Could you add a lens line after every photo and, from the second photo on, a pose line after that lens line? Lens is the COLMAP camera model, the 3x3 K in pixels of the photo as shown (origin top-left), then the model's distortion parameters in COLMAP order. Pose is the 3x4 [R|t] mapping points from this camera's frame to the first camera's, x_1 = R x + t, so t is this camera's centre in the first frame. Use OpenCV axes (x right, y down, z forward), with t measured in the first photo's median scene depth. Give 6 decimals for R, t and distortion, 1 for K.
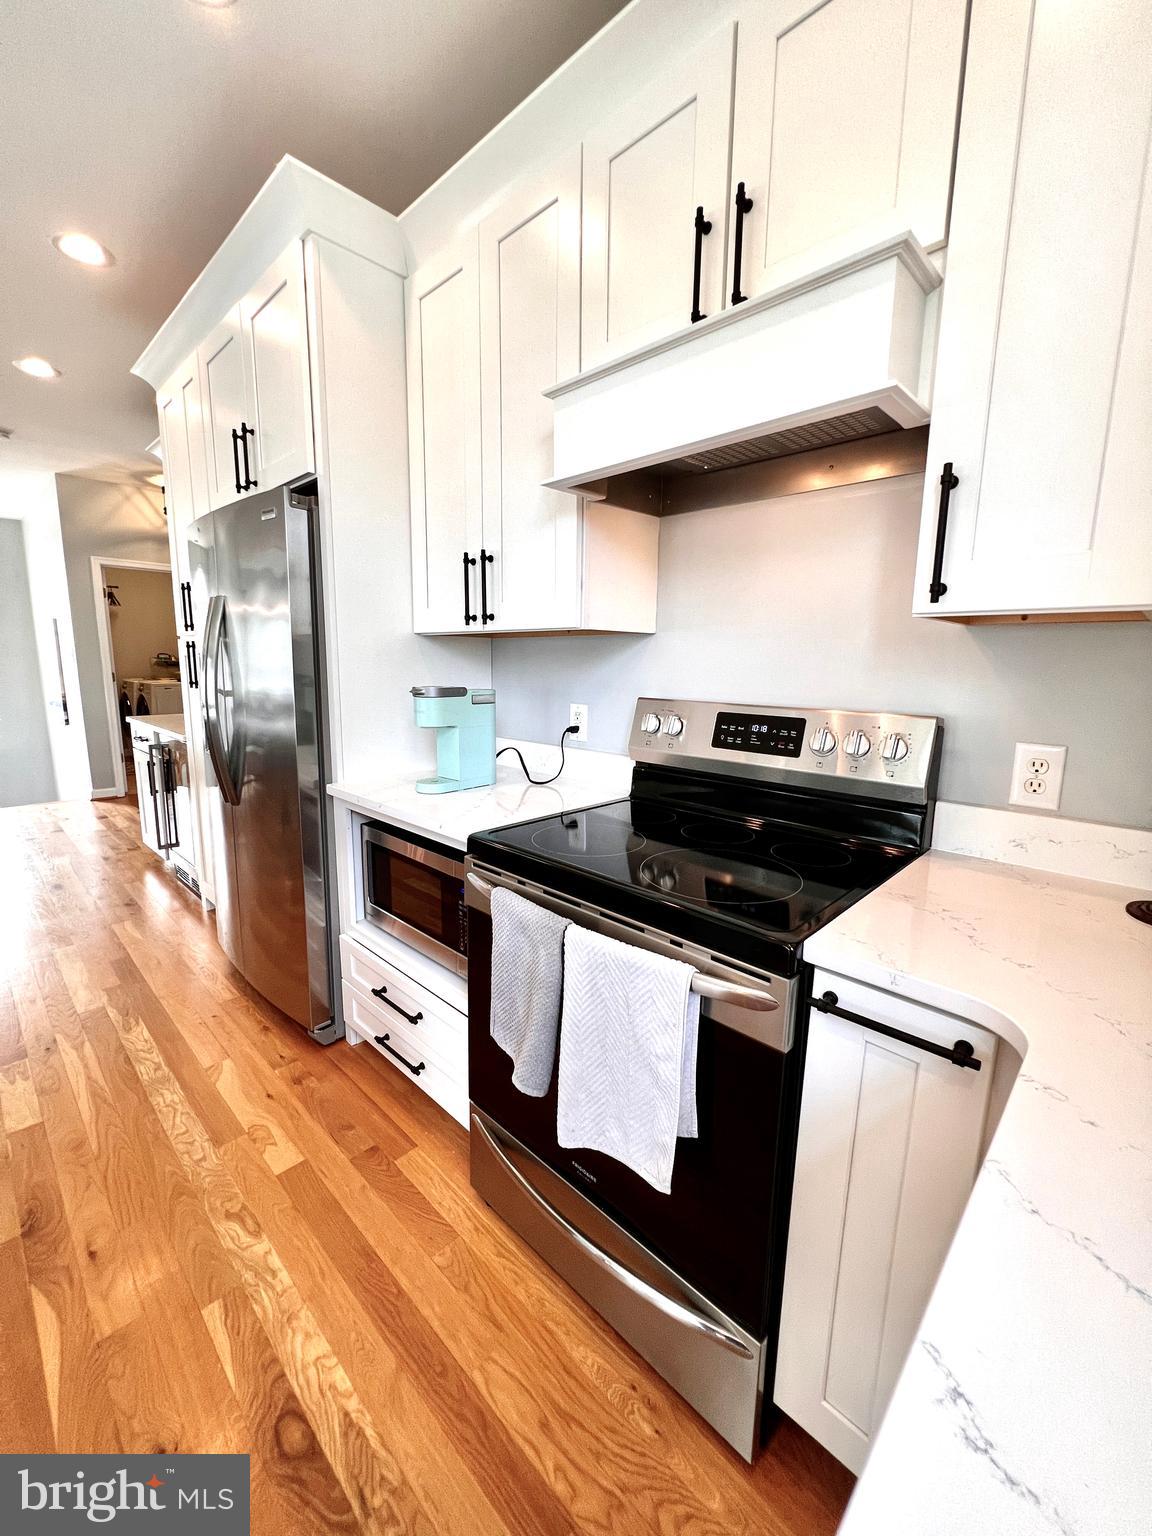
lens RADIAL K [[615.0, 0, 580.3], [0, 615.0, 760.8], [0, 0, 1]] dist [-0.002481, 0.000153]
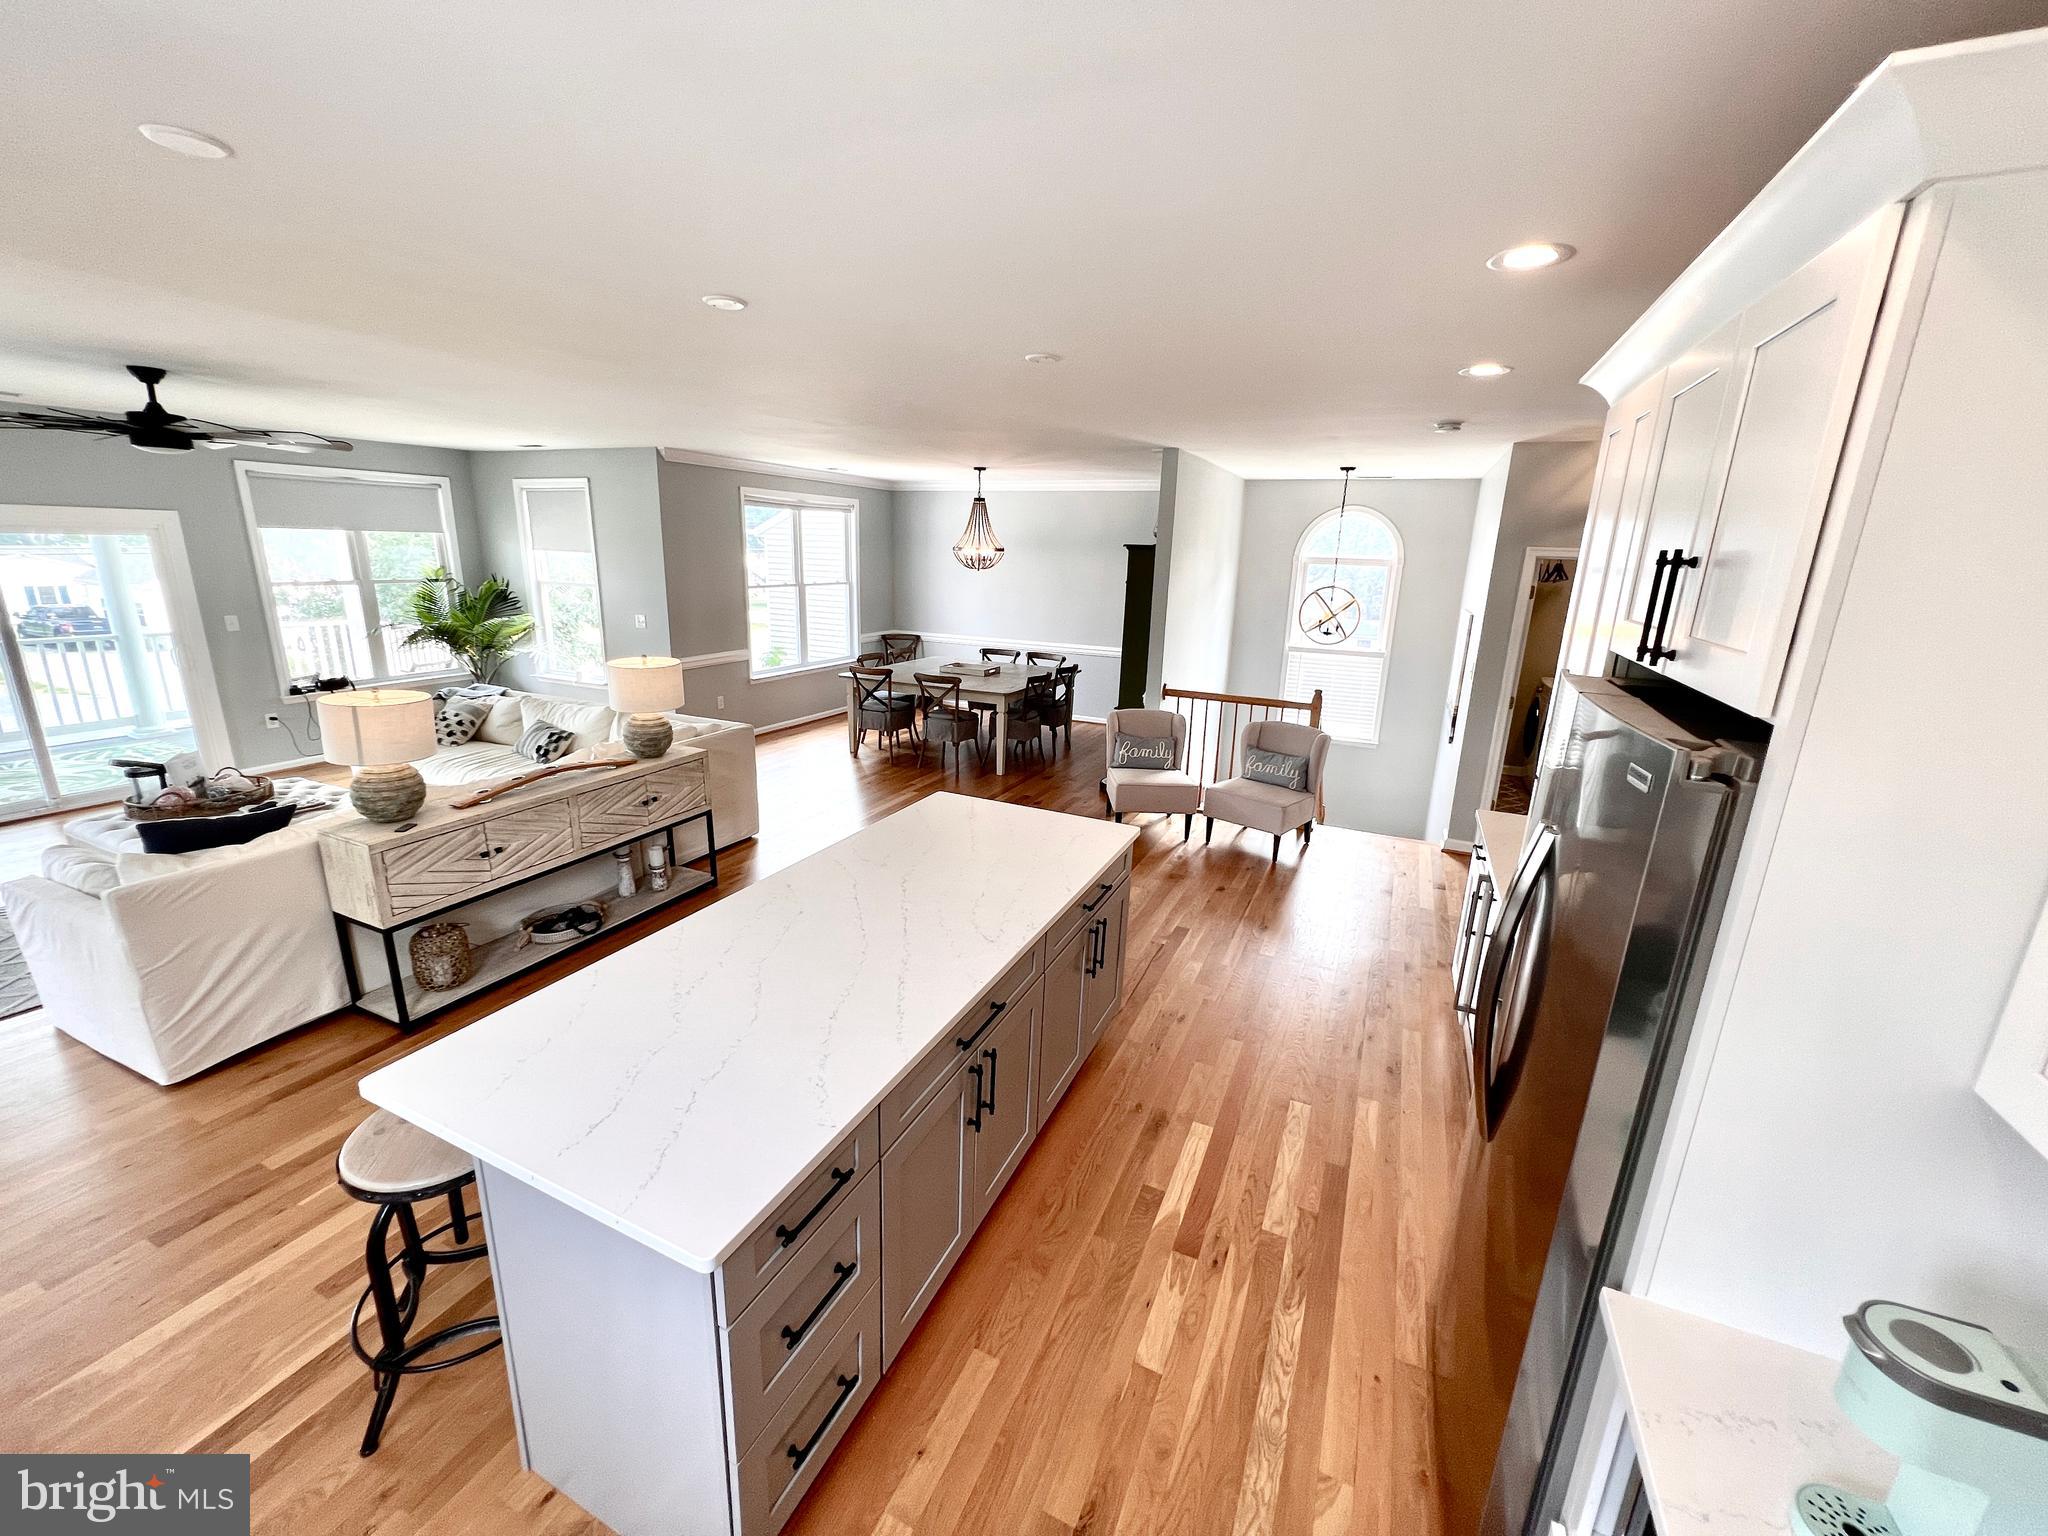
lens RADIAL K [[820.1, 0, 1017.4], [0, 820.1, 763.2], [0, 0, 1]] dist [-0.002481, 0.000153]
pose [[0.322704, 0.233921, -0.917138, -0.051450], [-0.177002, 0.966799, 0.184308, -0.526160], [0.929802, 0.102859, 0.353395, 0.312305]]
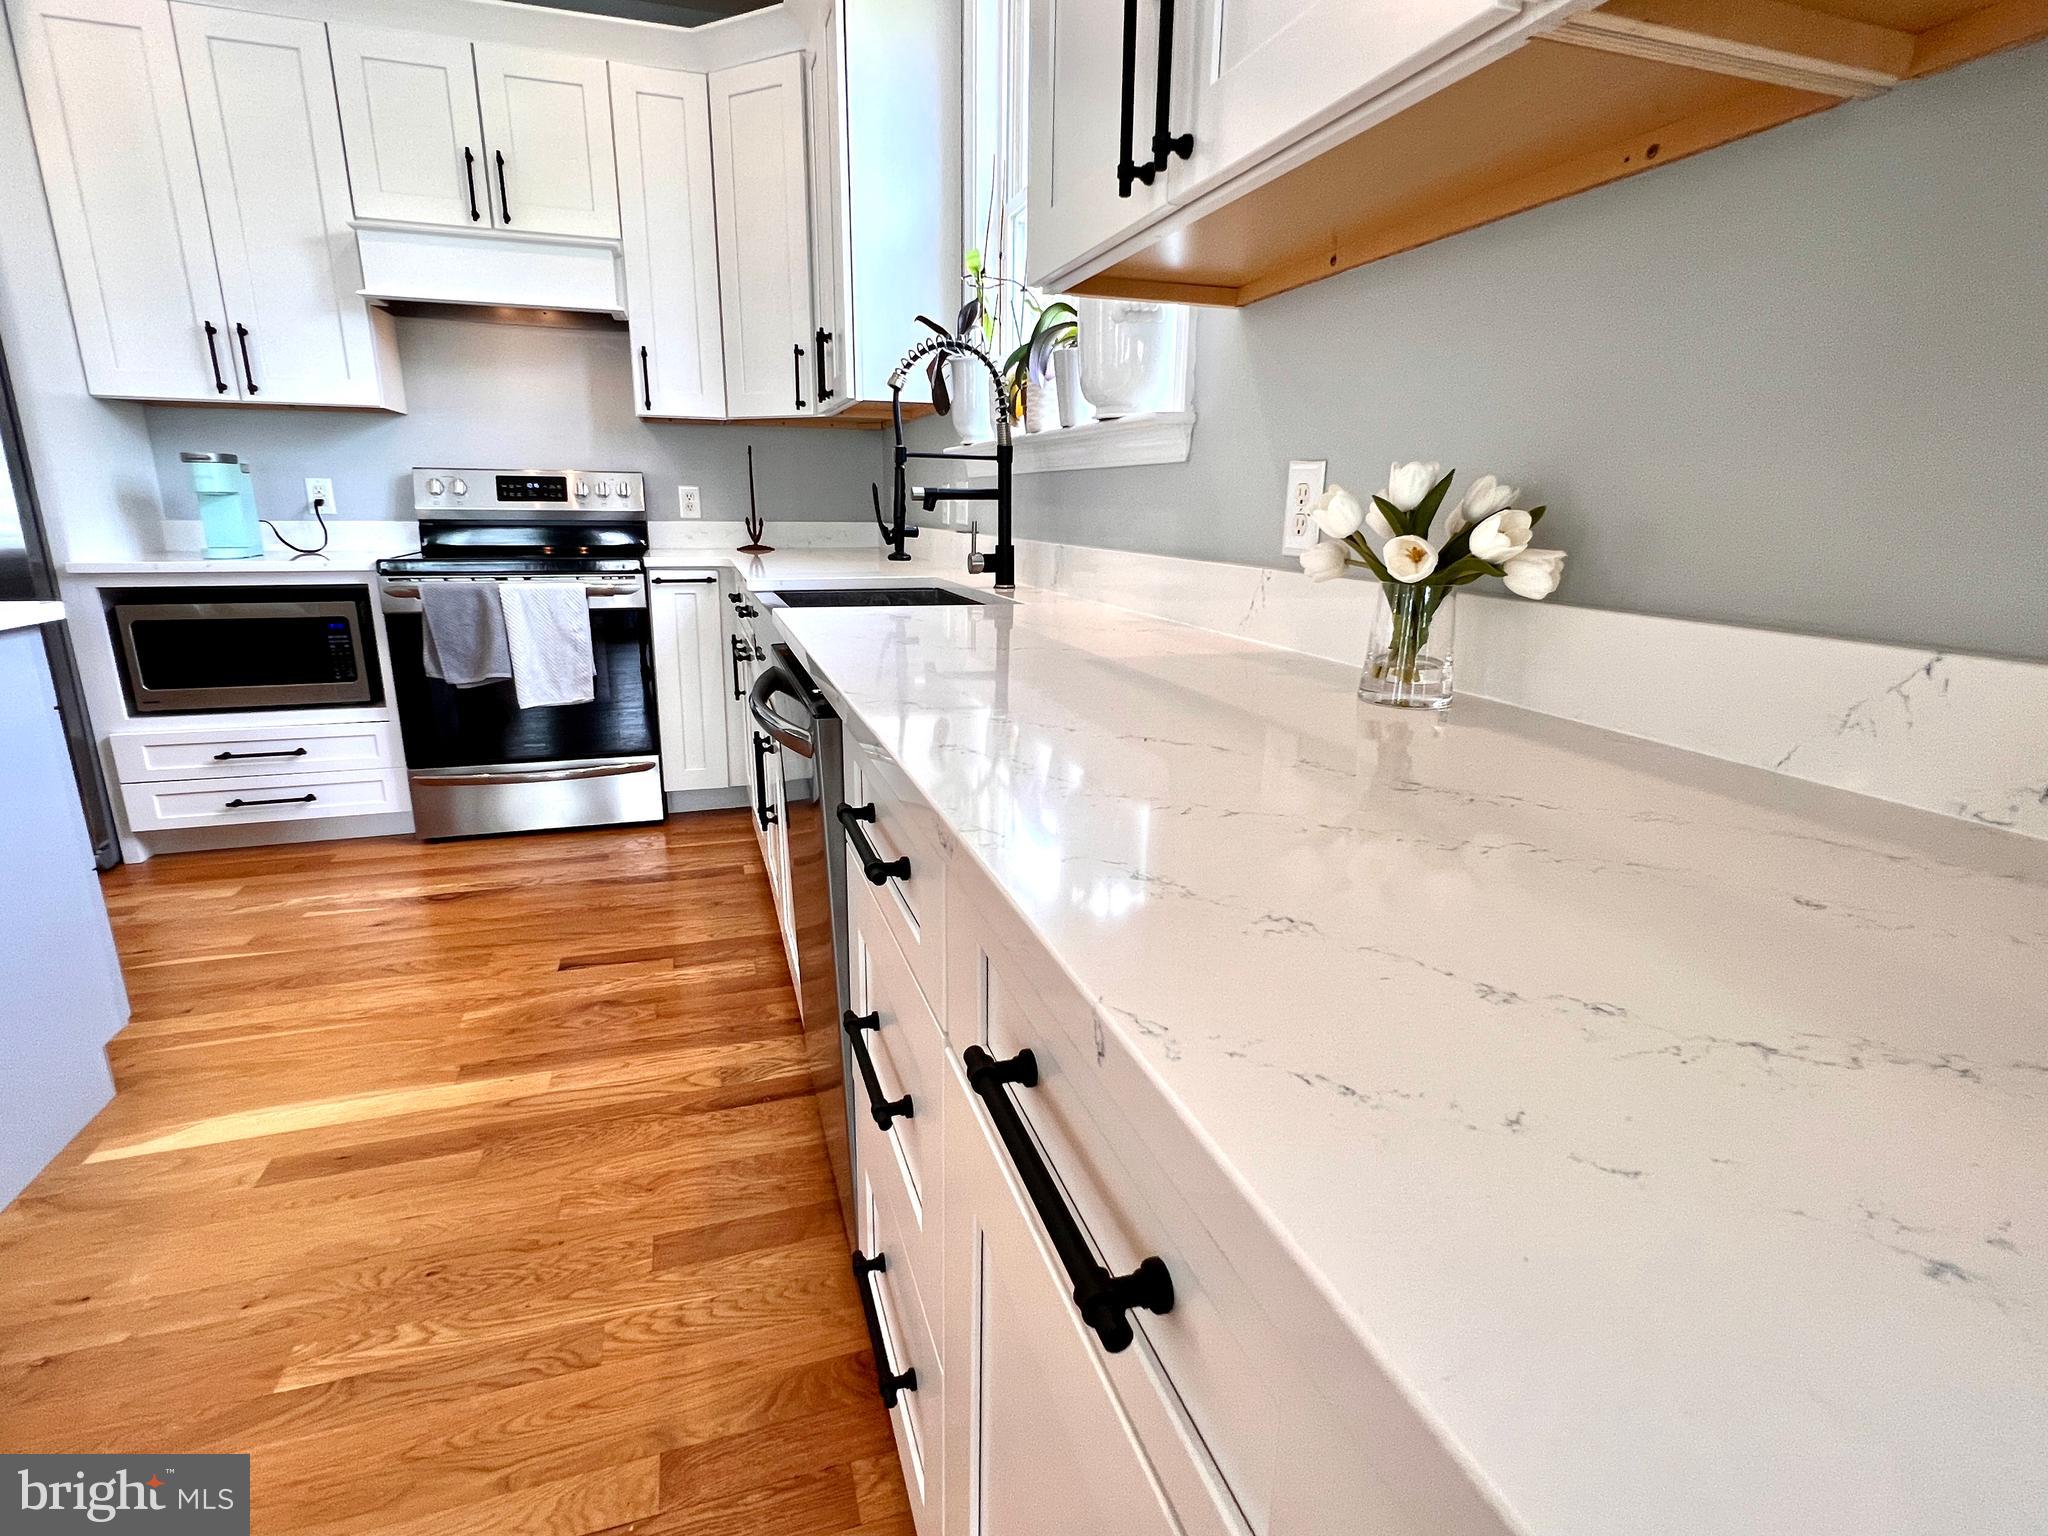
lens RADIAL K [[982.0, 0, 1023.0], [0, 982.0, 773.1], [0, 0, 1]] dist [-0.002681, -0.000566]
pose [[0.465741, -0.240713, 0.851553, -1.313244], [0.138834, 0.970252, 0.198333, 0.309322], [-0.873963, 0.025853, 0.485305, -1.152873]]
